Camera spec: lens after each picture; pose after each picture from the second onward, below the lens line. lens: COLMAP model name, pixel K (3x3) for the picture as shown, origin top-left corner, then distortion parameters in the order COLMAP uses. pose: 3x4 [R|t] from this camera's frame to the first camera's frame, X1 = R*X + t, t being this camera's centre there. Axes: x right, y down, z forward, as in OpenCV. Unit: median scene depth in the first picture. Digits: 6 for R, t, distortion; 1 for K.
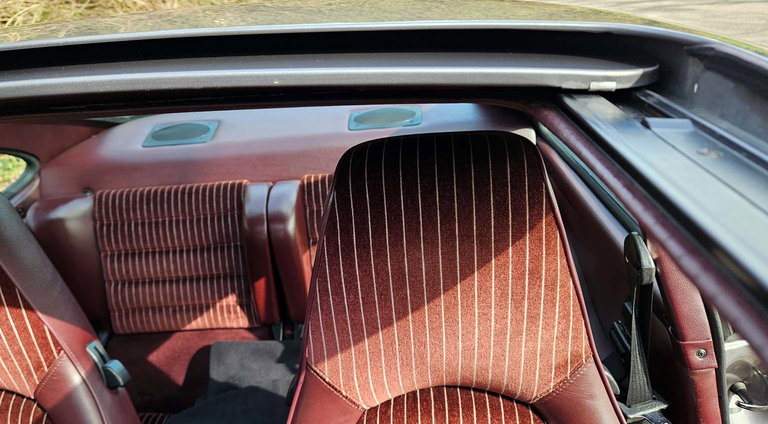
lens RADIAL K [[579.0, 0, 384.1], [0, 579.0, 223.4], [0, 0, 1]] dist [-0.001158, -0.000920]
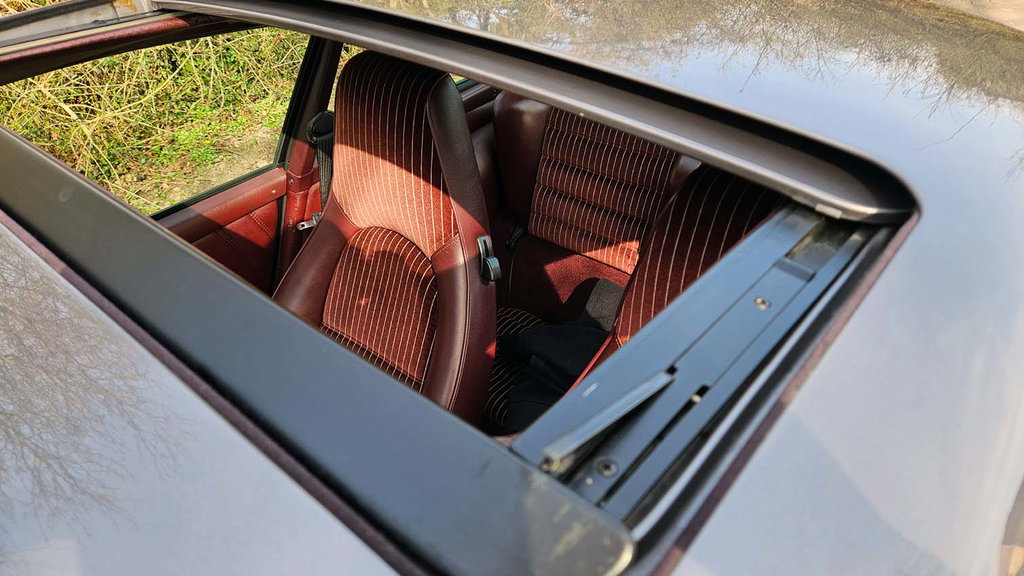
lens RADIAL K [[732.8, 0, 512.0], [0, 732.8, 288.0], [0, 0, 1]] dist [0.000846, 0.000010]
pose [[0.778918, 0.414898, -0.470263, 0.187288], [-0.309097, 0.906451, 0.287761, -0.095855], [0.545661, -0.078785, 0.834294, -0.142023]]
